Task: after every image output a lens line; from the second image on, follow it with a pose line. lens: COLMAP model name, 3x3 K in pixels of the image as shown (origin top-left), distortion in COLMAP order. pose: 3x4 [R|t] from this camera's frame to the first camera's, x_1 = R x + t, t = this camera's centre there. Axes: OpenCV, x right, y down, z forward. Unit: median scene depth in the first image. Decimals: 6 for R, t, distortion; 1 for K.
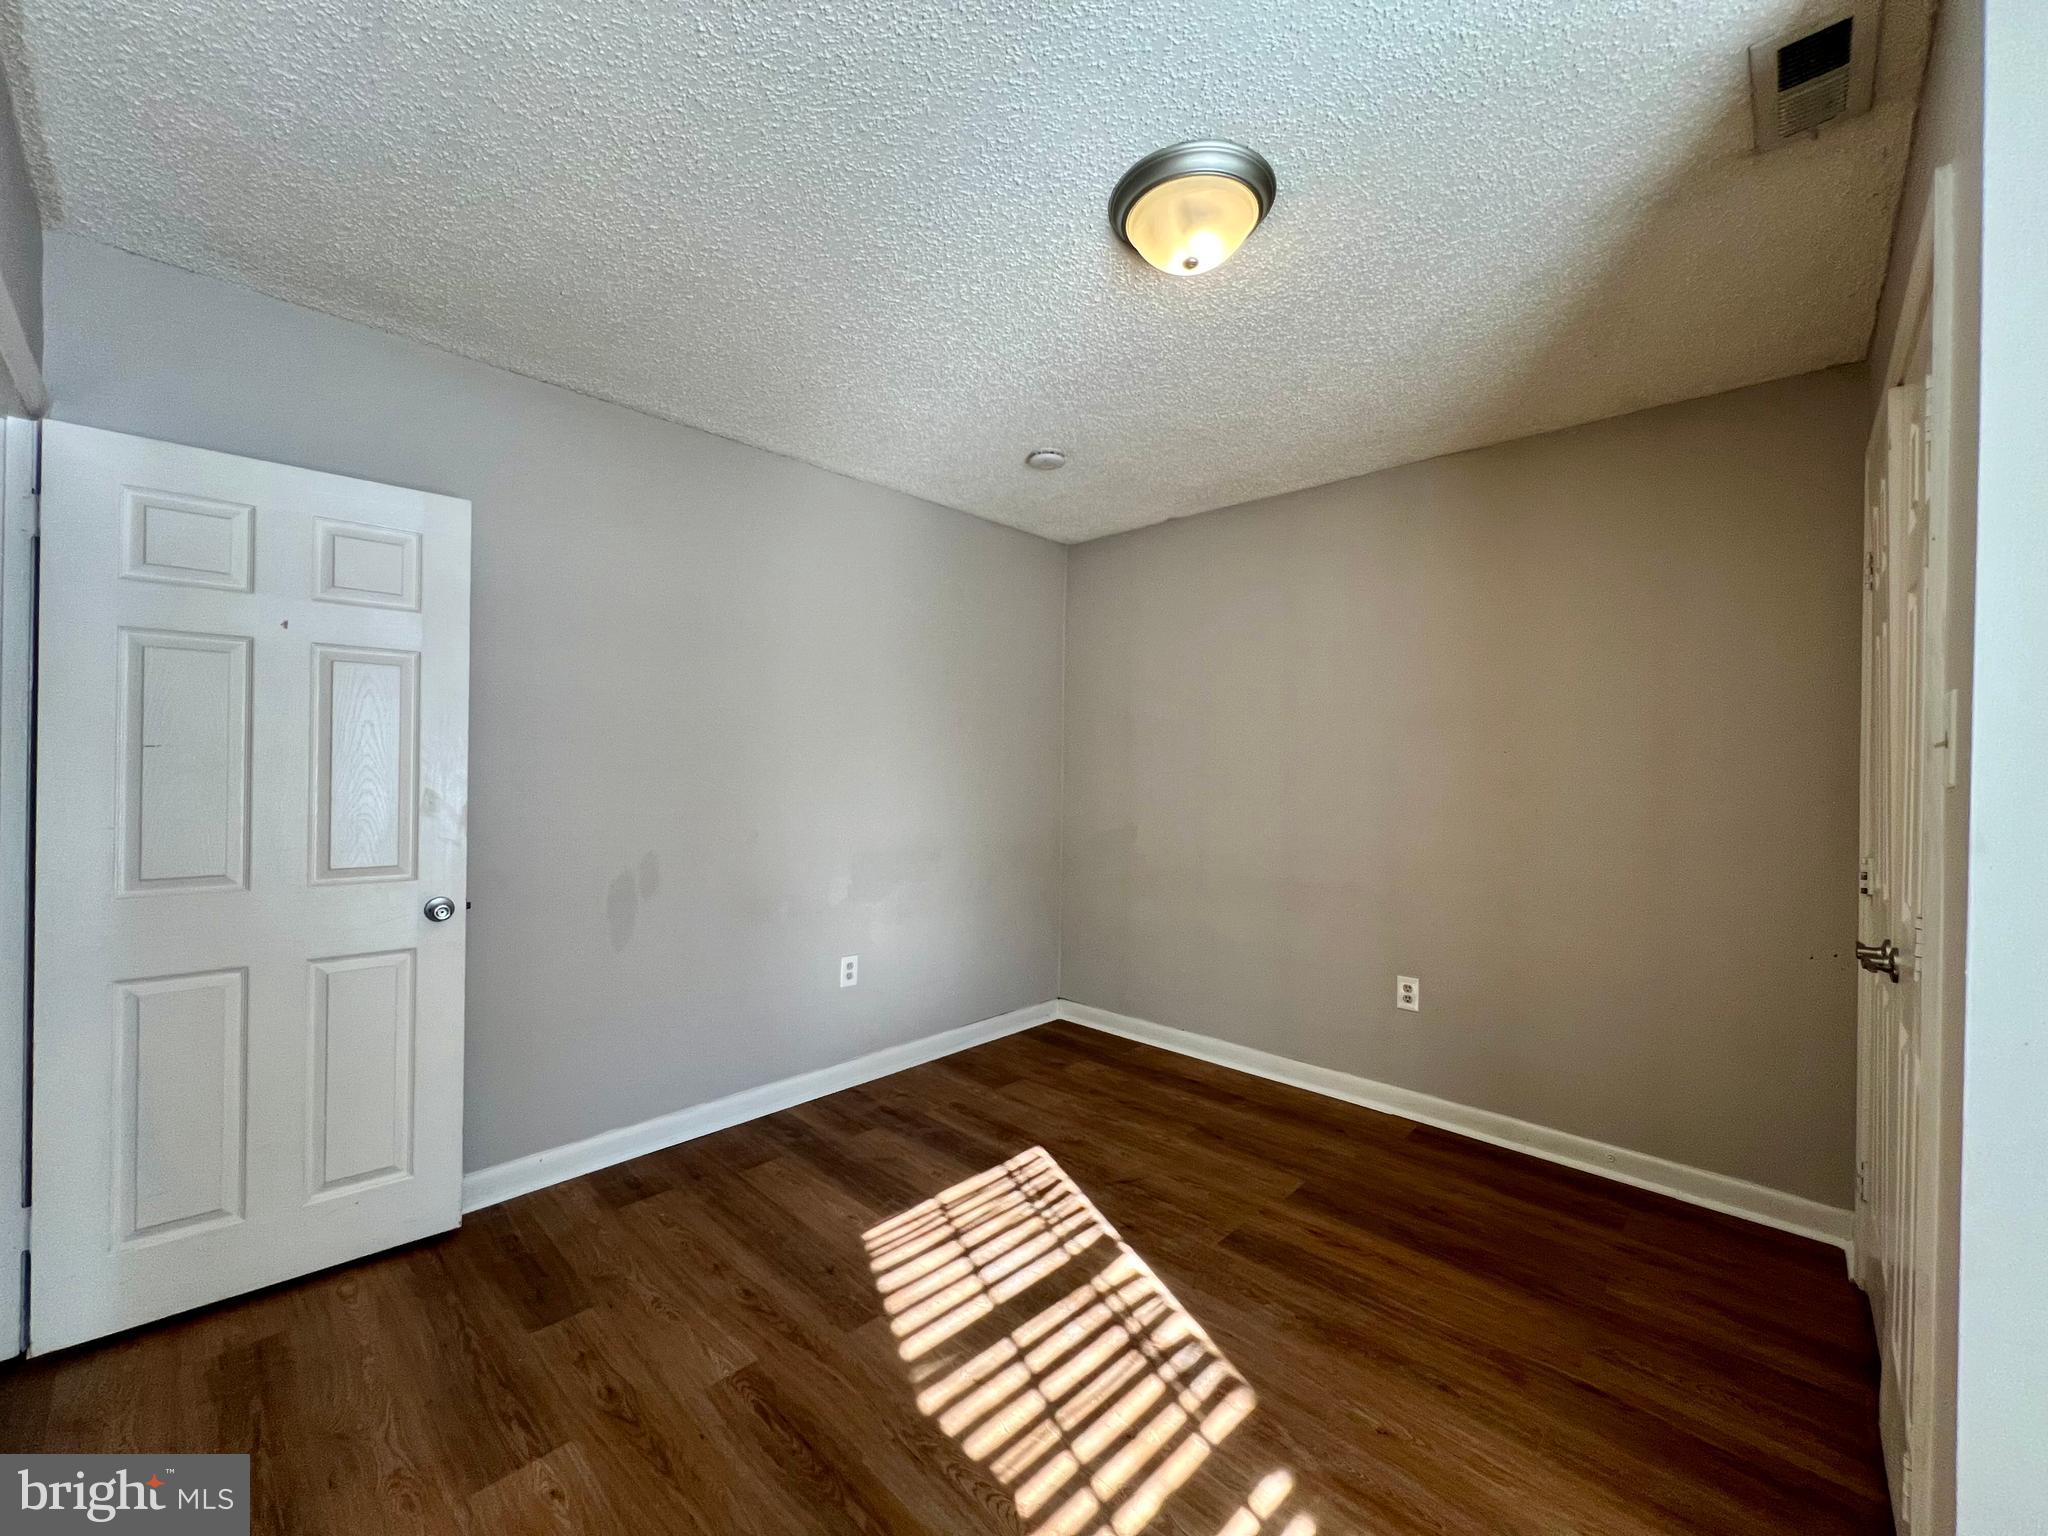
lens RADIAL K [[824.0, 0, 1014.0], [0, 824.0, 763.8], [0, 0, 1]] dist [-0.003005, -0.000473]
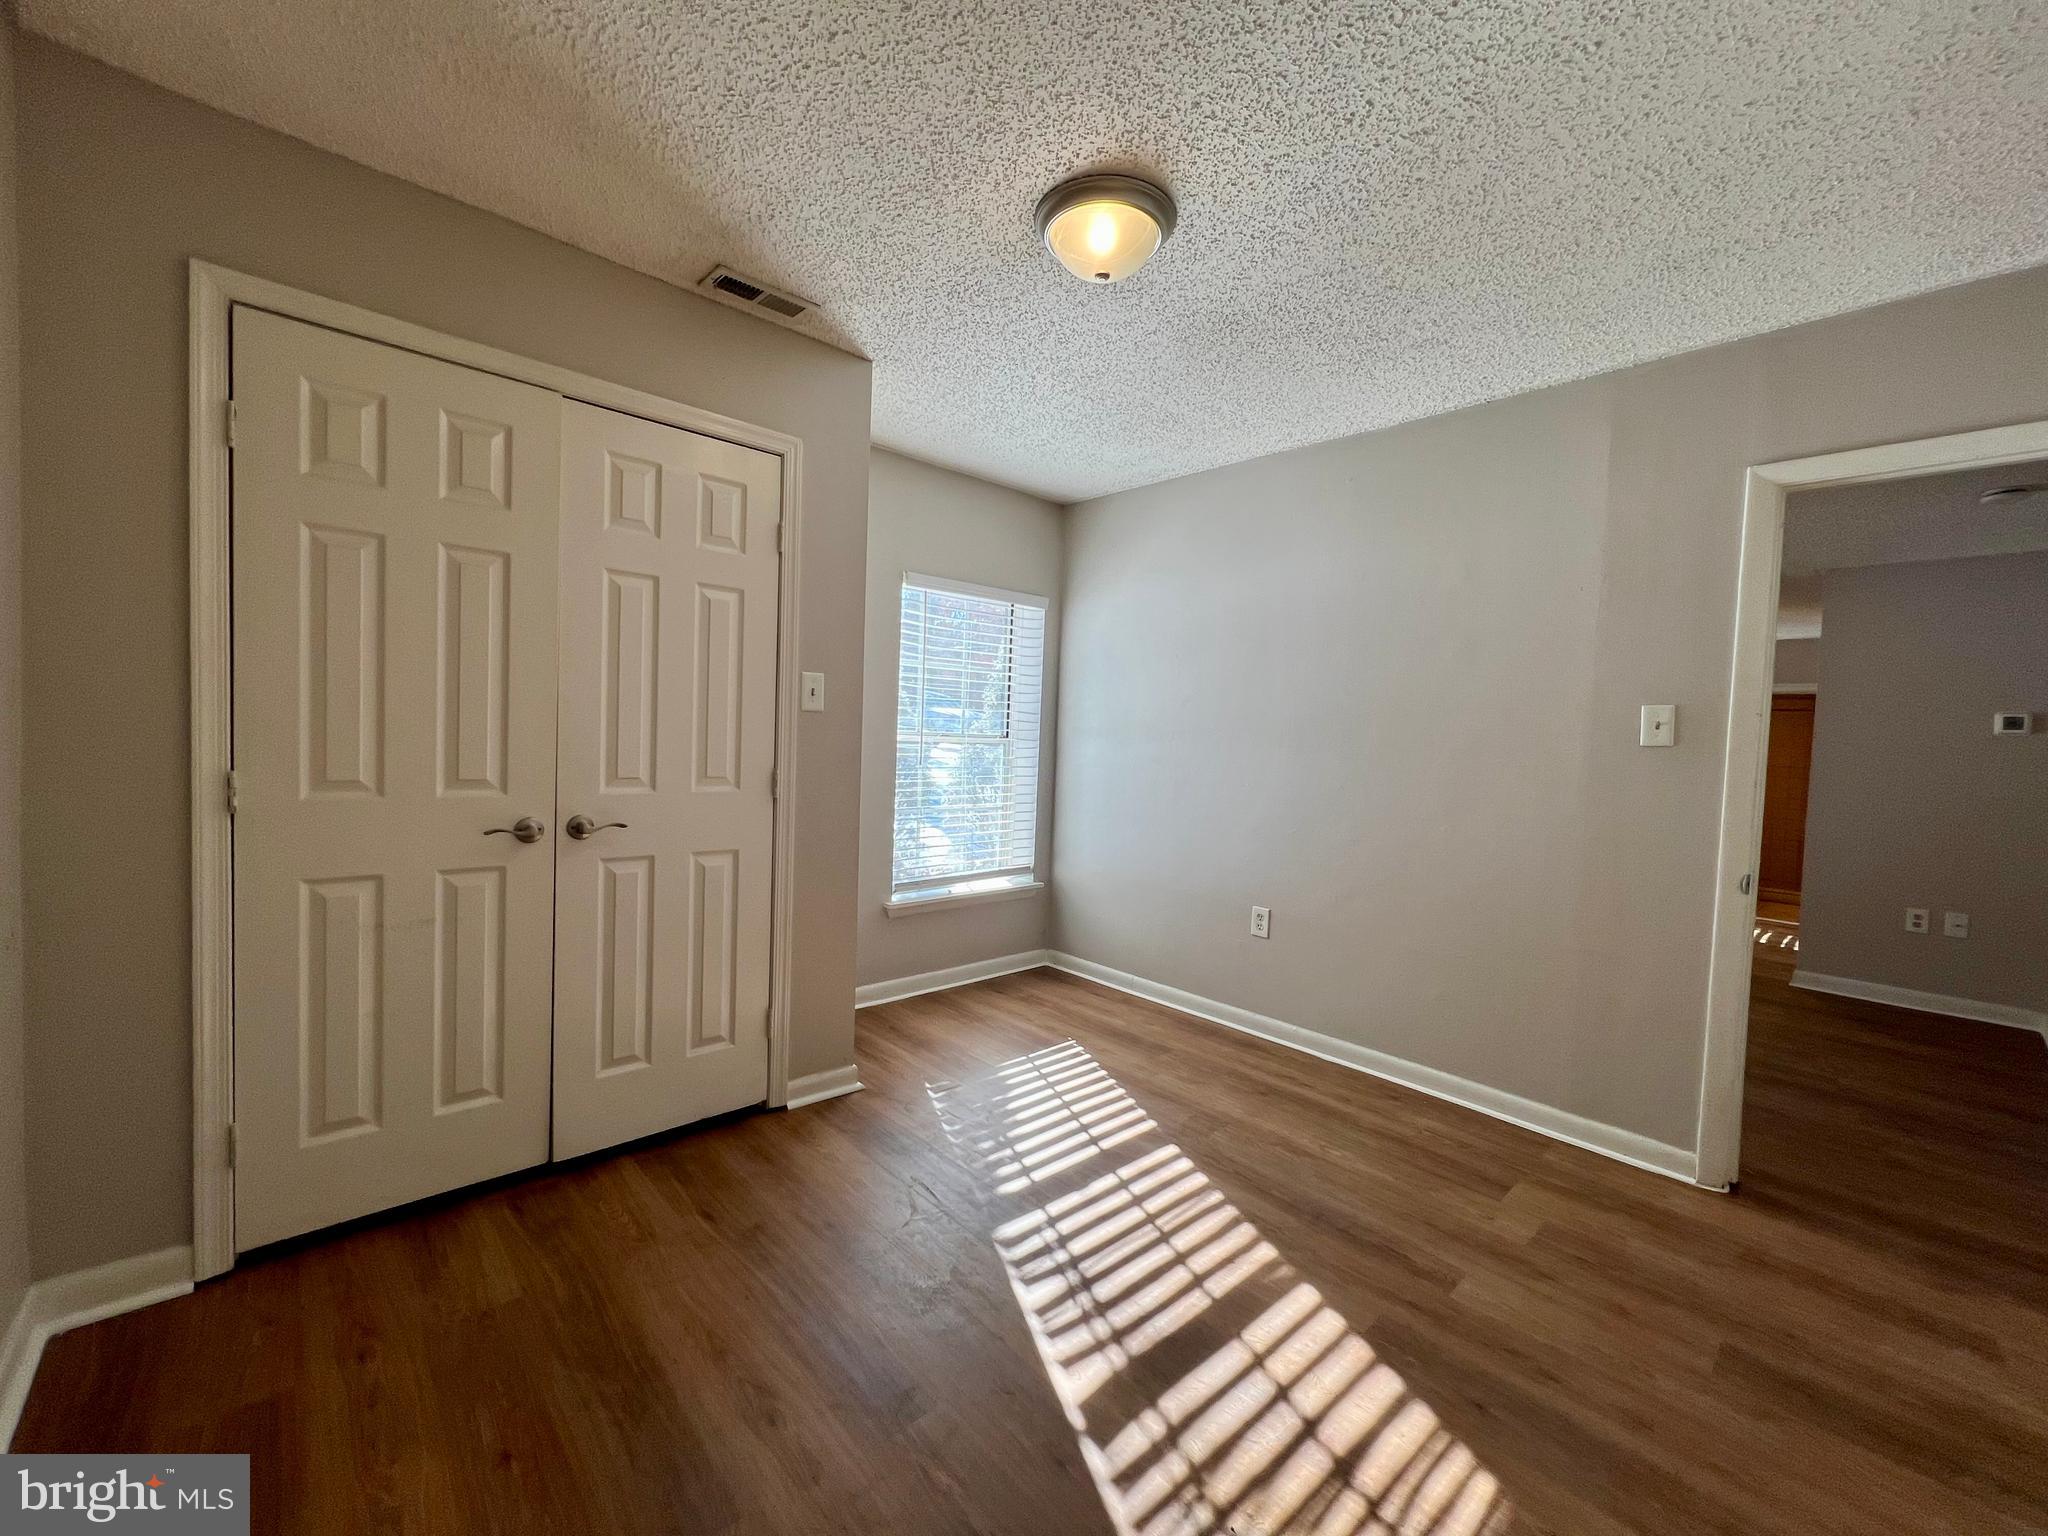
lens RADIAL K [[817.0, 0, 1019.8], [0, 817.0, 771.1], [0, 0, 1]] dist [-0.004799, 0.001319]
pose [[-0.996756, -0.056624, 0.057196, 0.182153], [-0.053955, 0.997428, 0.047188, 0.033820], [-0.059721, 0.043949, -0.997247, 1.743636]]
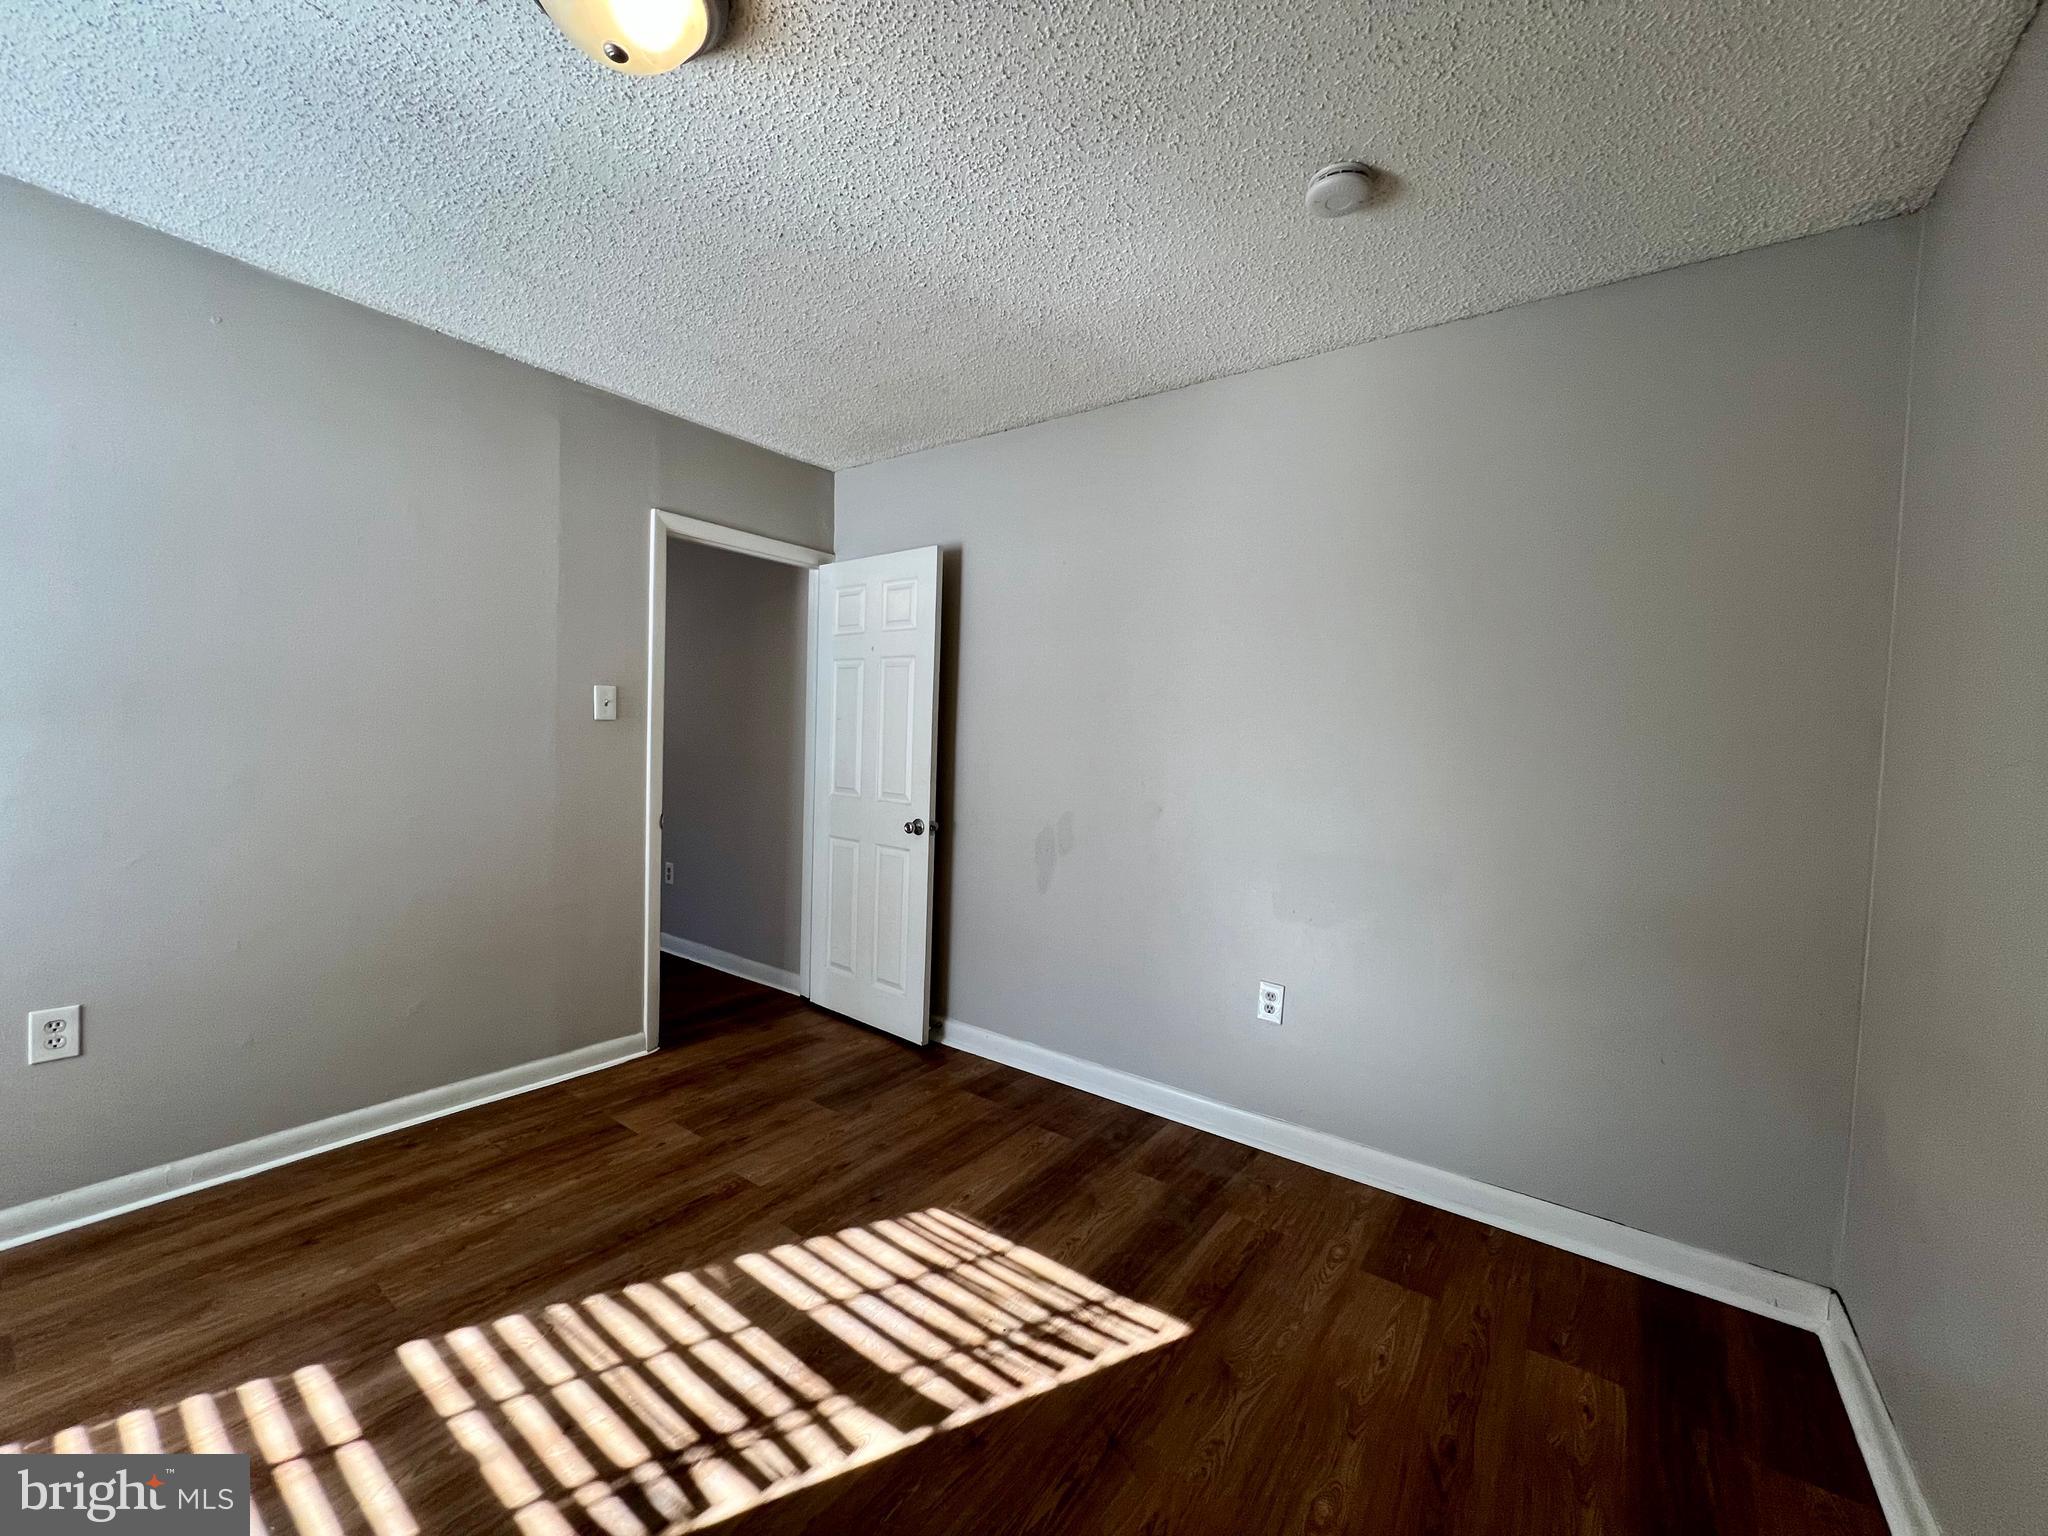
lens RADIAL K [[817.0, 0, 1019.3], [0, 817.0, 755.6], [0, 0, 1]] dist [-0.004799, 0.001319]
pose [[0.134727, 0.017841, -0.990722, 0.842417], [-0.032556, 0.999378, 0.013570, 0.023191], [0.990348, 0.030425, 0.135224, 1.033655]]
